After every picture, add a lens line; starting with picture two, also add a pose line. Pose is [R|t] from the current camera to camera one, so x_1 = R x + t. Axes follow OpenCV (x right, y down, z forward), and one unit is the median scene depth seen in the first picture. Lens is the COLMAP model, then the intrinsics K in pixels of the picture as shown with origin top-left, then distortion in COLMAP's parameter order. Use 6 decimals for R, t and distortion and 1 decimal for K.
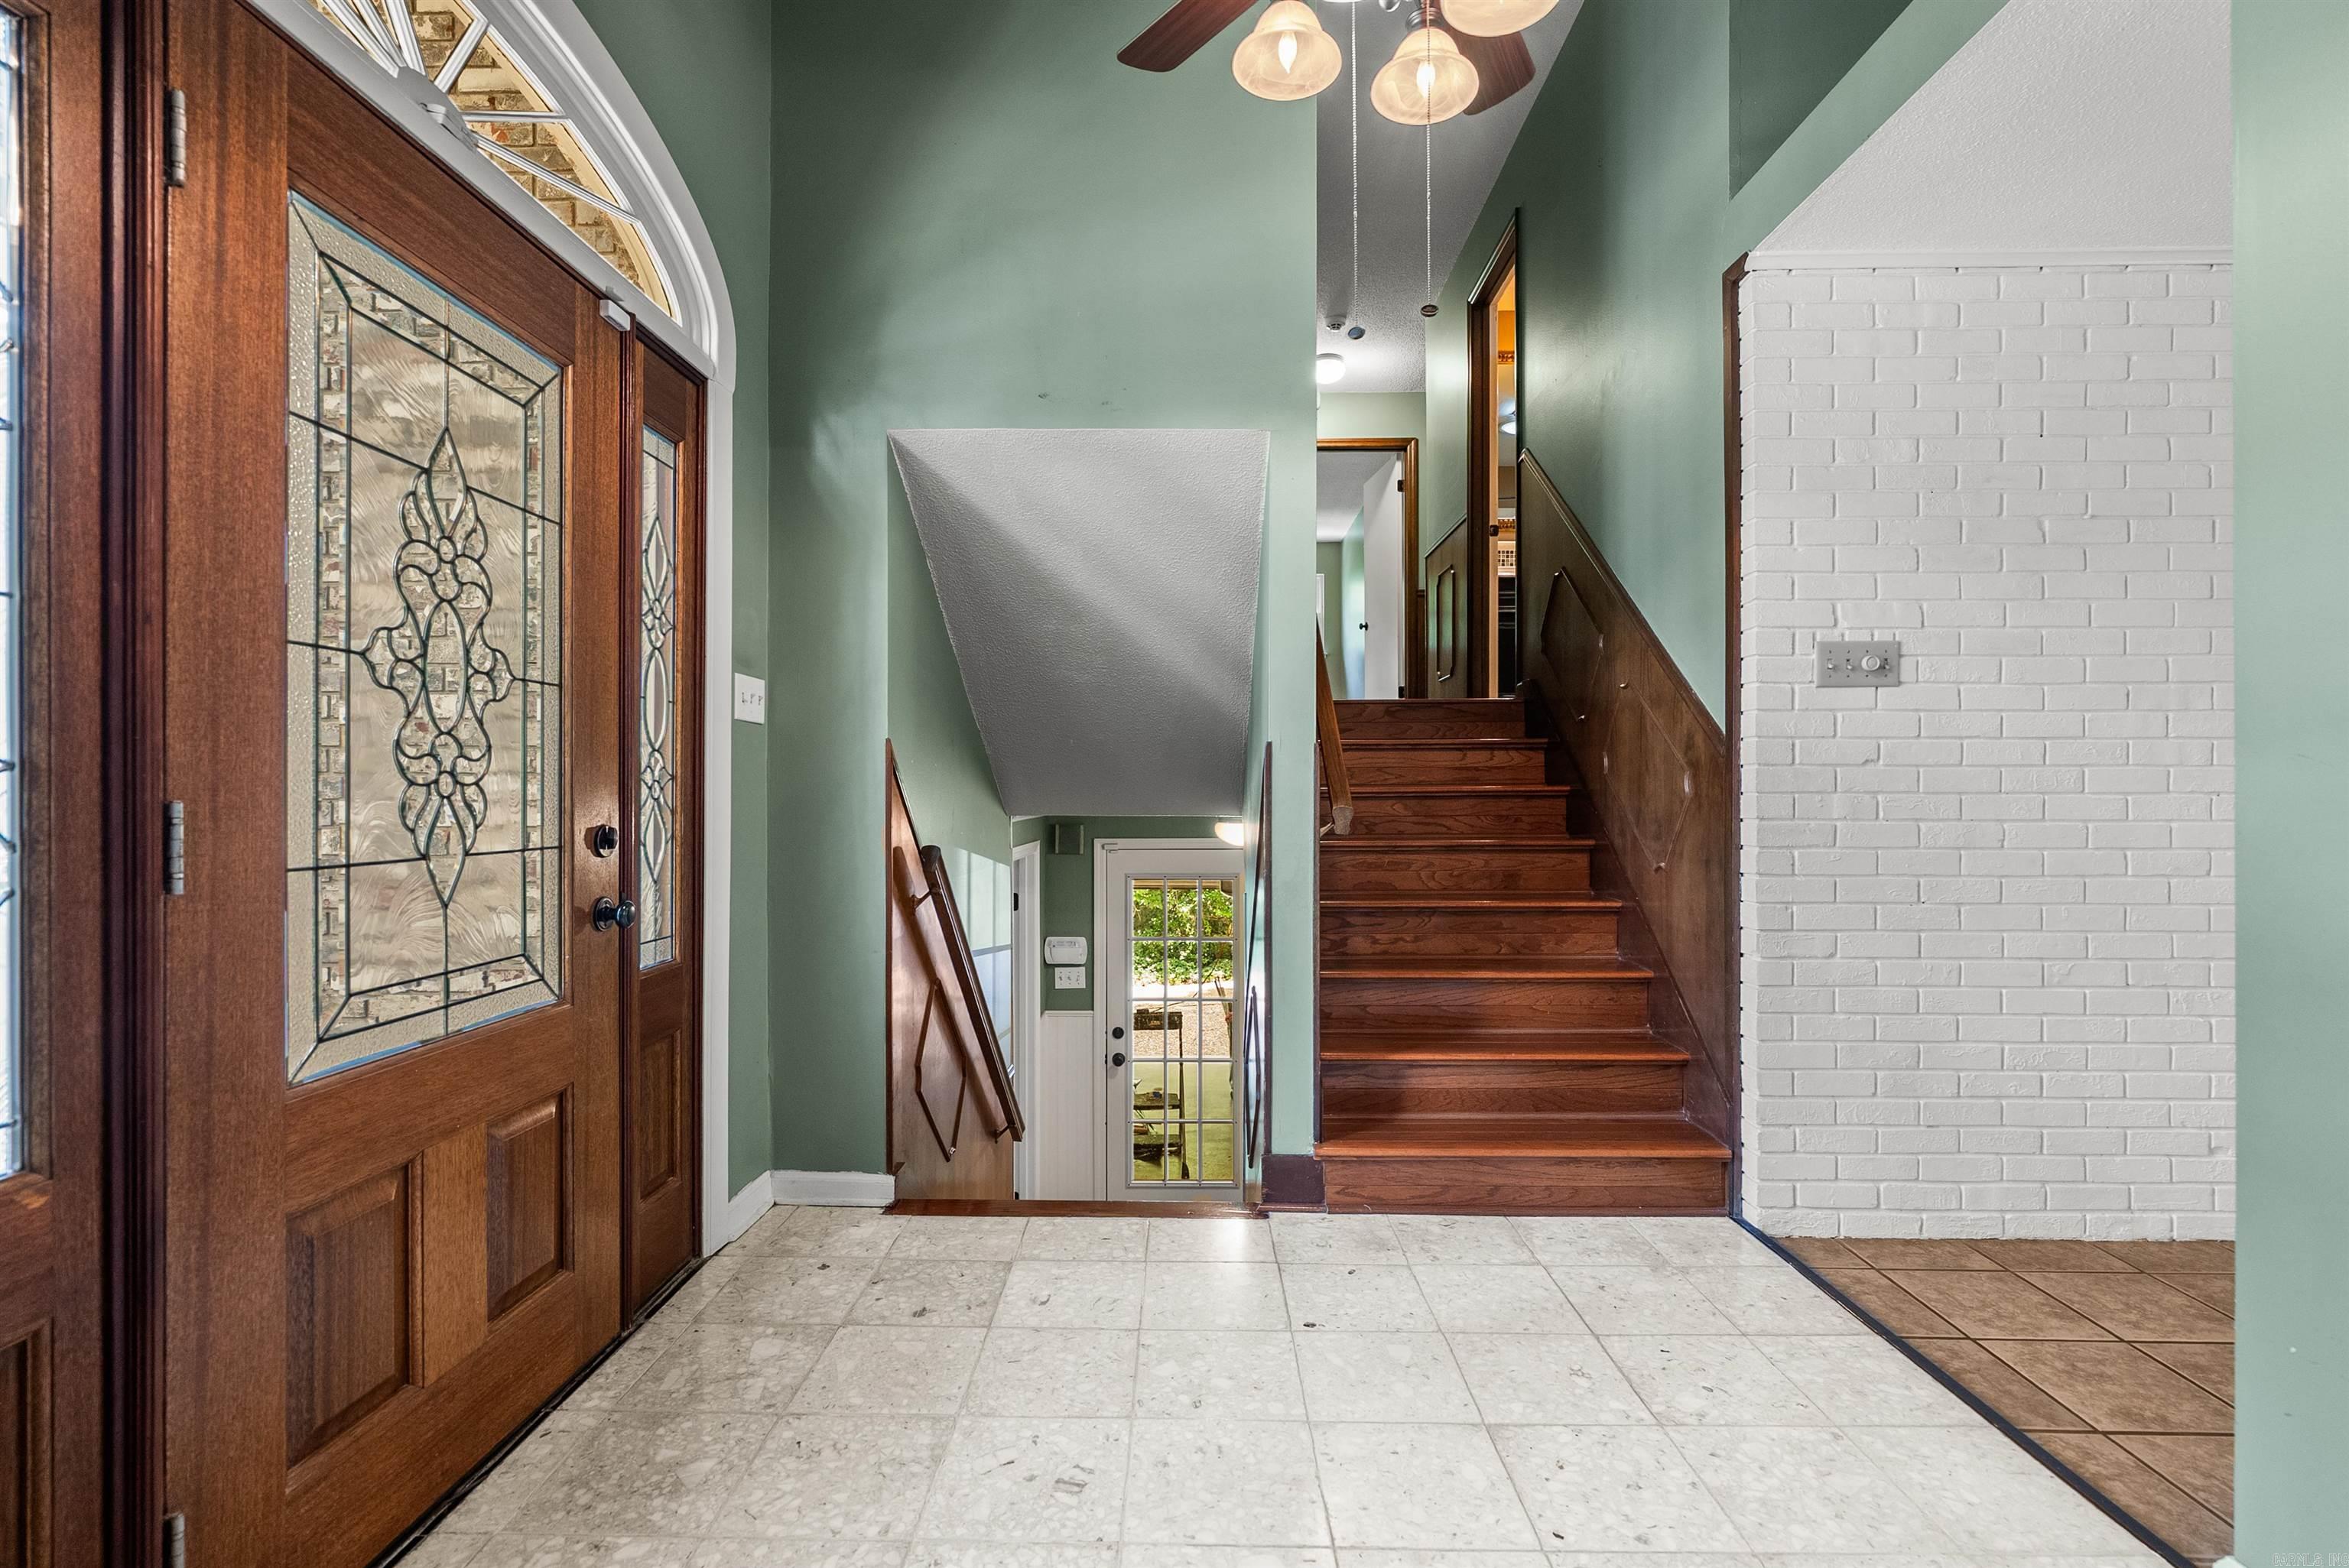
lens RADIAL K [[1061.6, 0, 1165.8], [0, 1061.6, 797.7], [0, 0, 1]] dist [-0.005667, 0.002398]
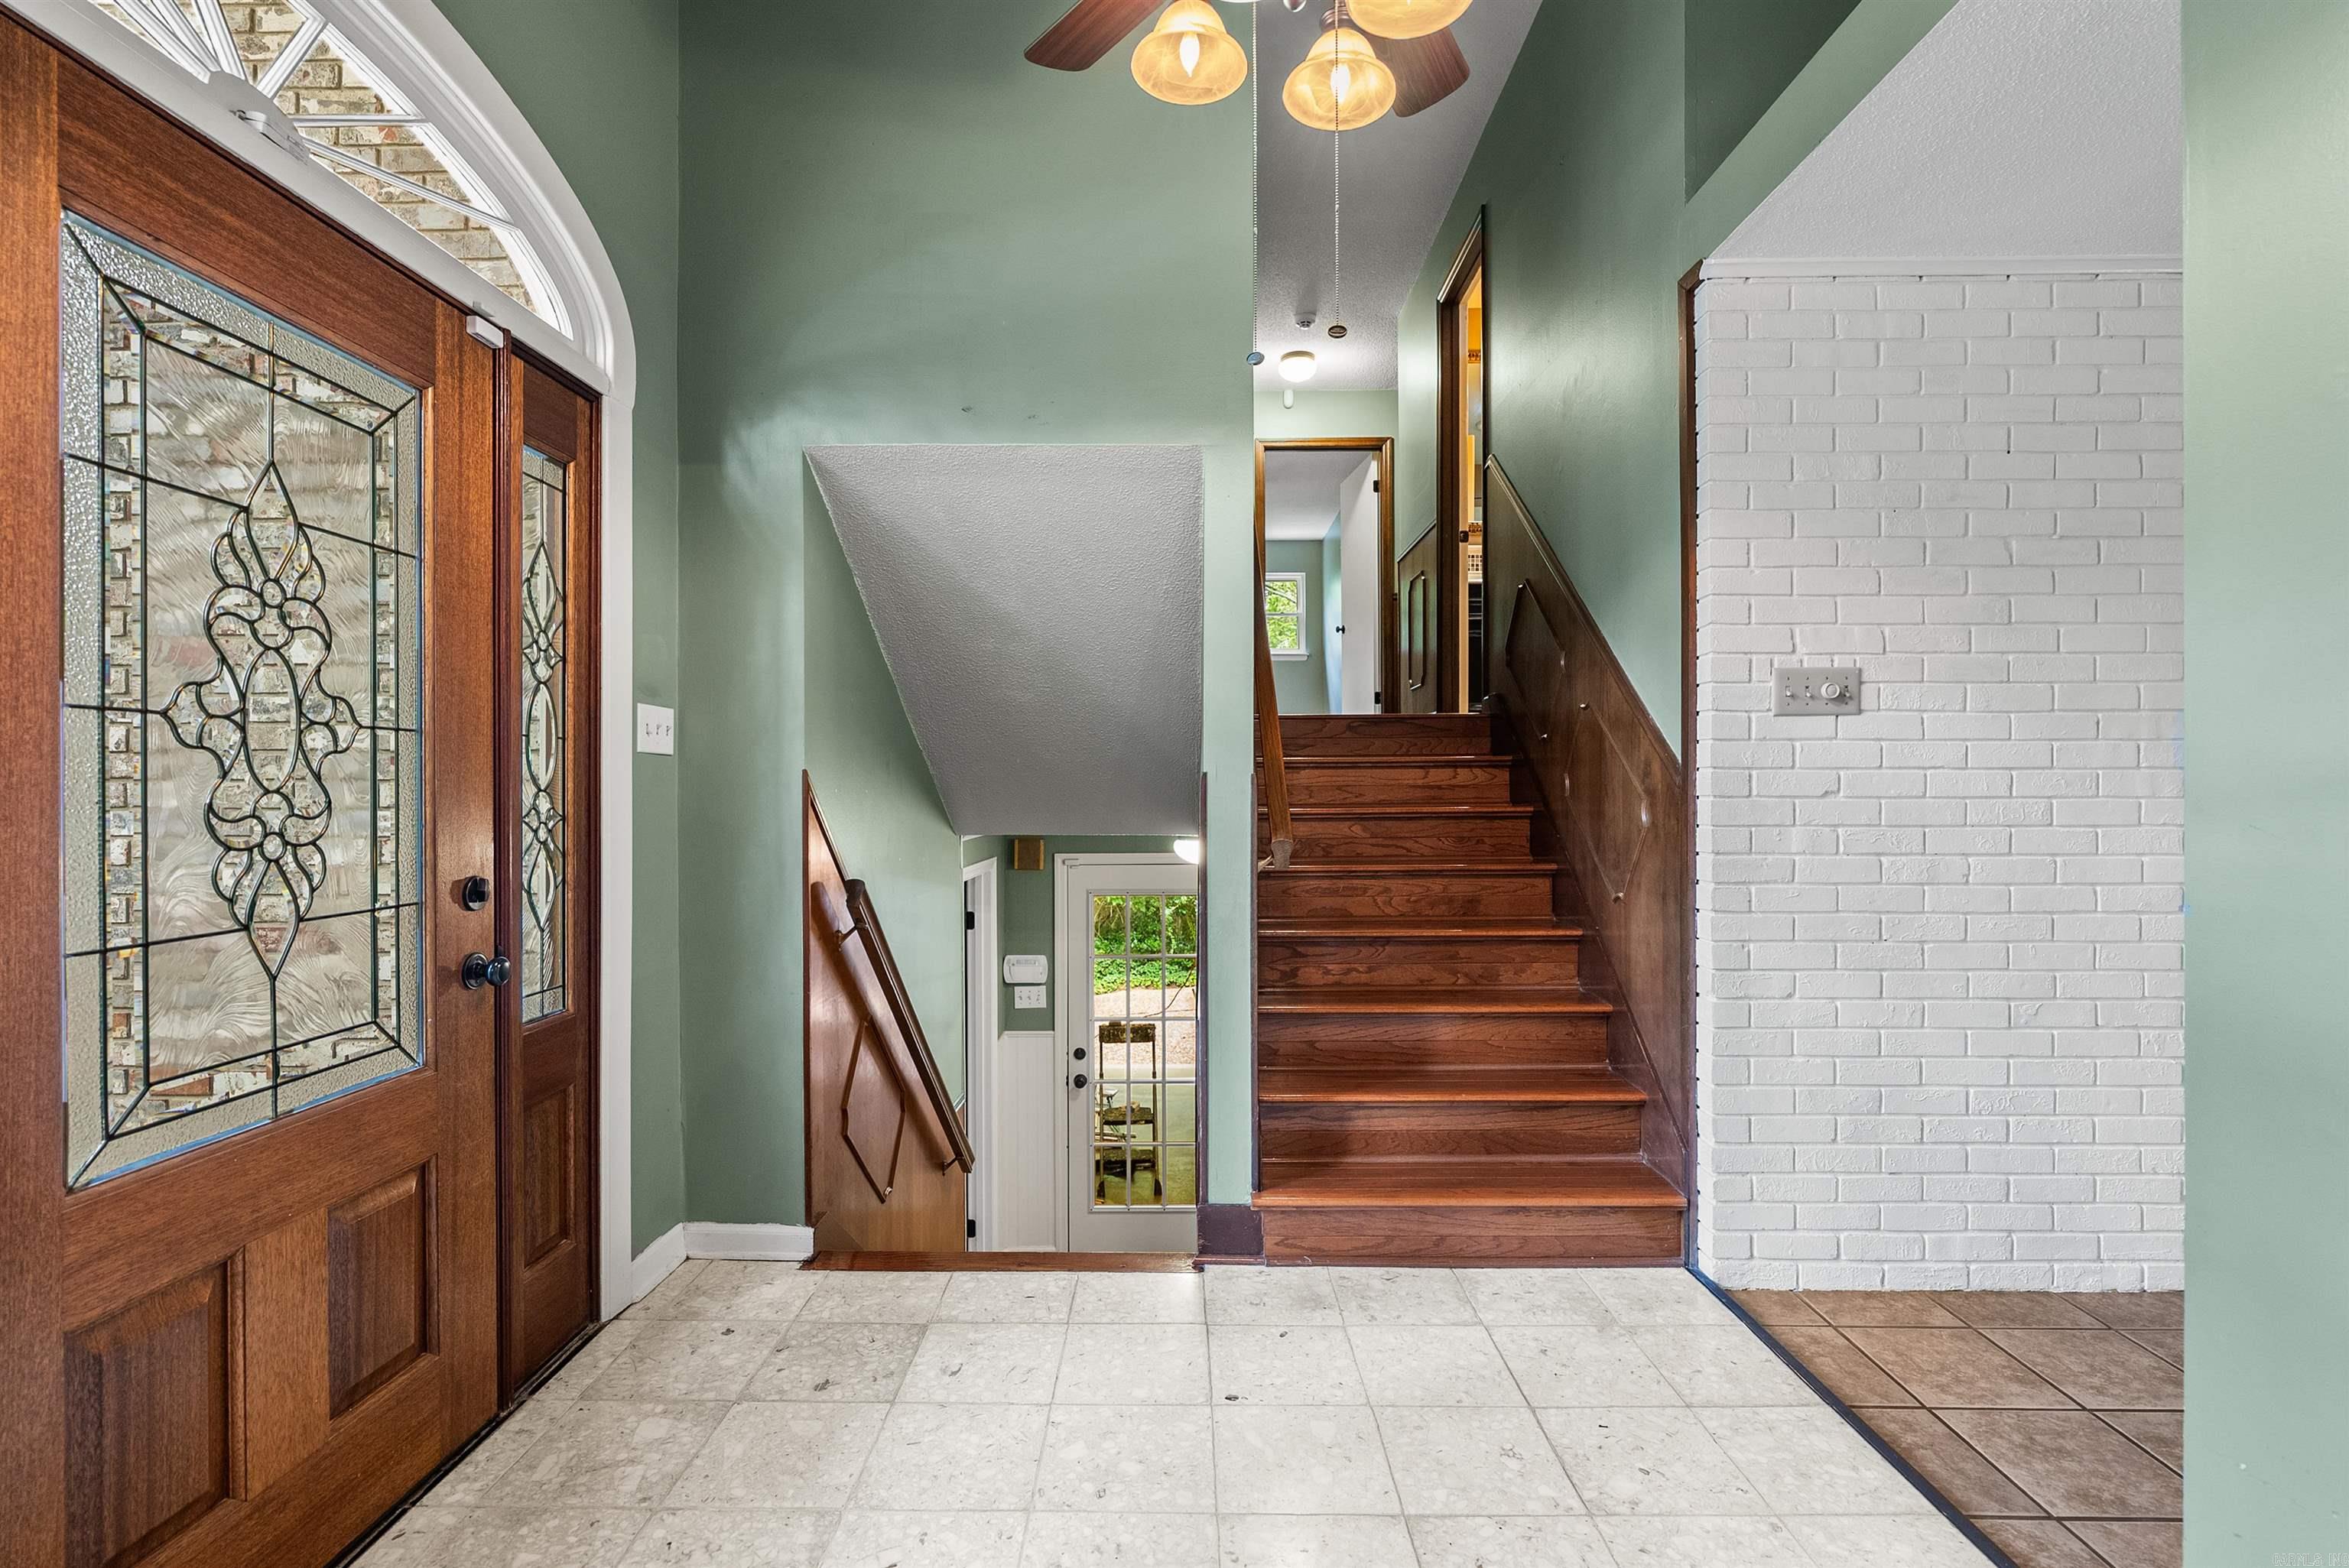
lens RADIAL K [[1061.6, 0, 1189.3], [0, 1061.6, 782.7], [0, 0, 1]] dist [-0.005667, 0.002398]
pose [[0.999974, -0.002339, 0.006760, 0.094344], [0.002310, 0.999988, 0.004311, -0.057940], [-0.006770, -0.004295, 0.999968, 0.055883]]
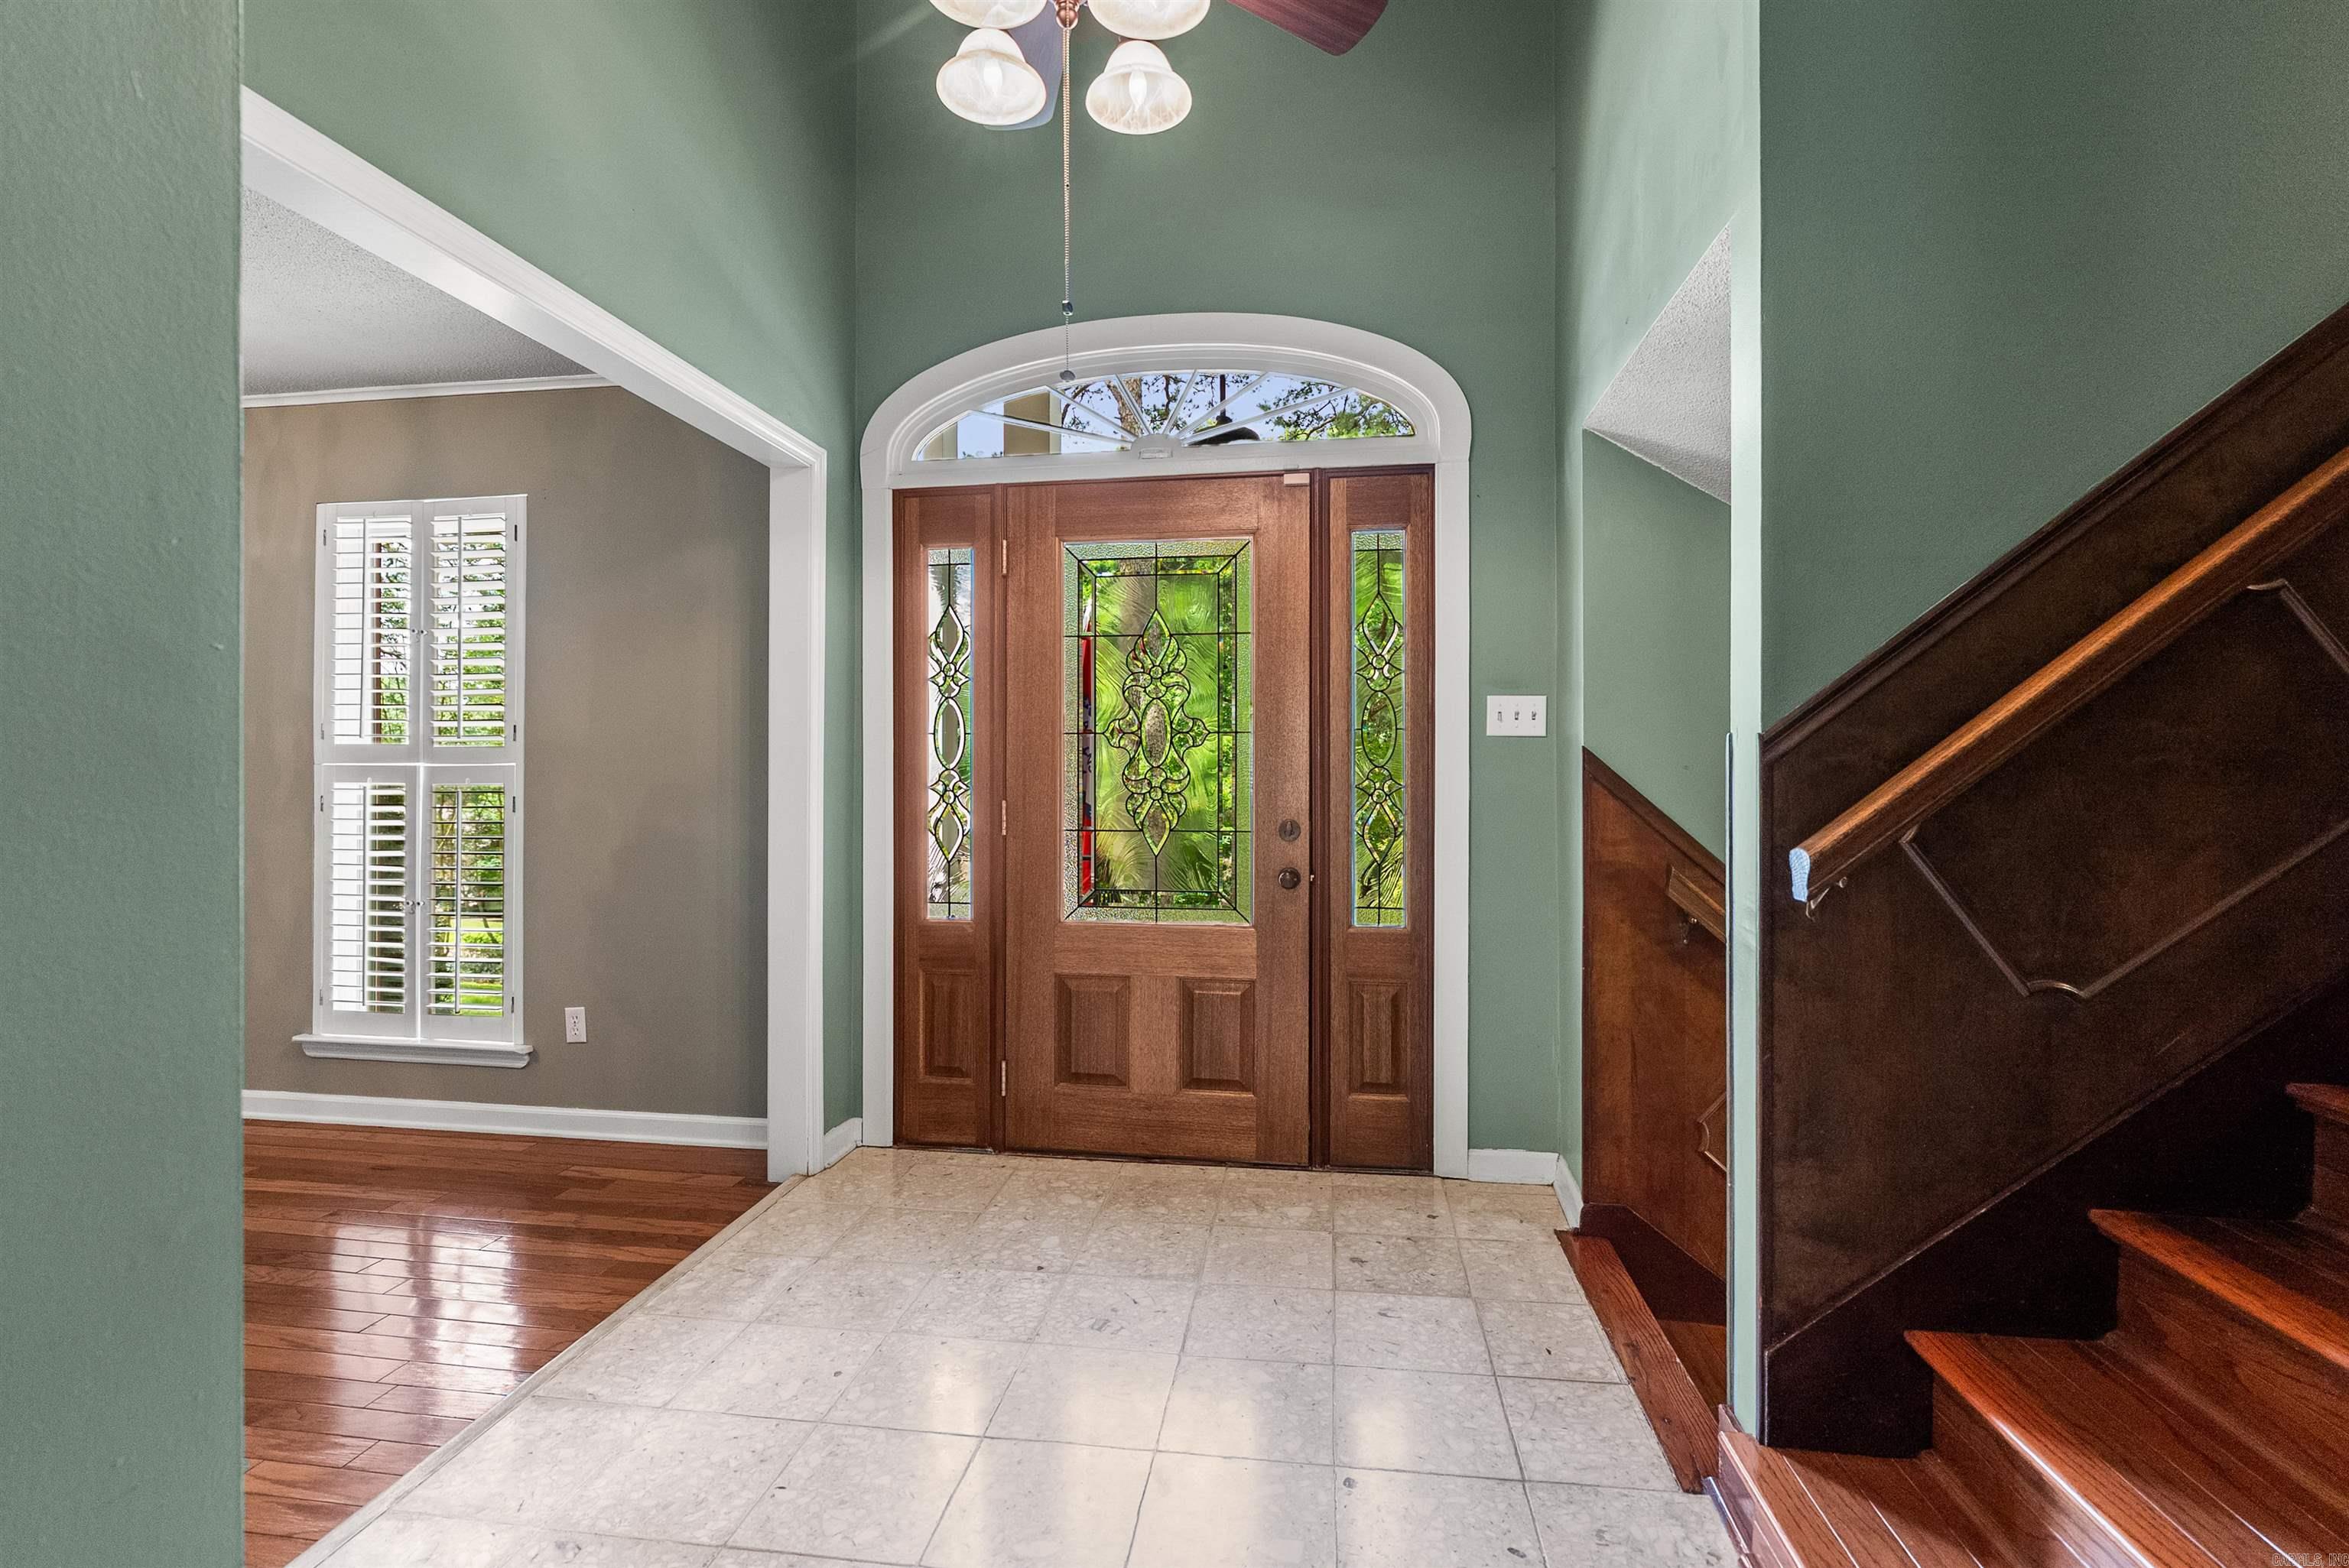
lens RADIAL K [[1061.6, 0, 1175.8], [0, 1061.6, 790.2], [0, 0, 1]] dist [-0.005667, 0.002398]
pose [[-0.133575, -0.000632, -0.991039, 0.977240], [-0.003092, 0.999995, -0.000221, -0.014707], [0.991034, 0.003035, -0.133576, 1.022325]]
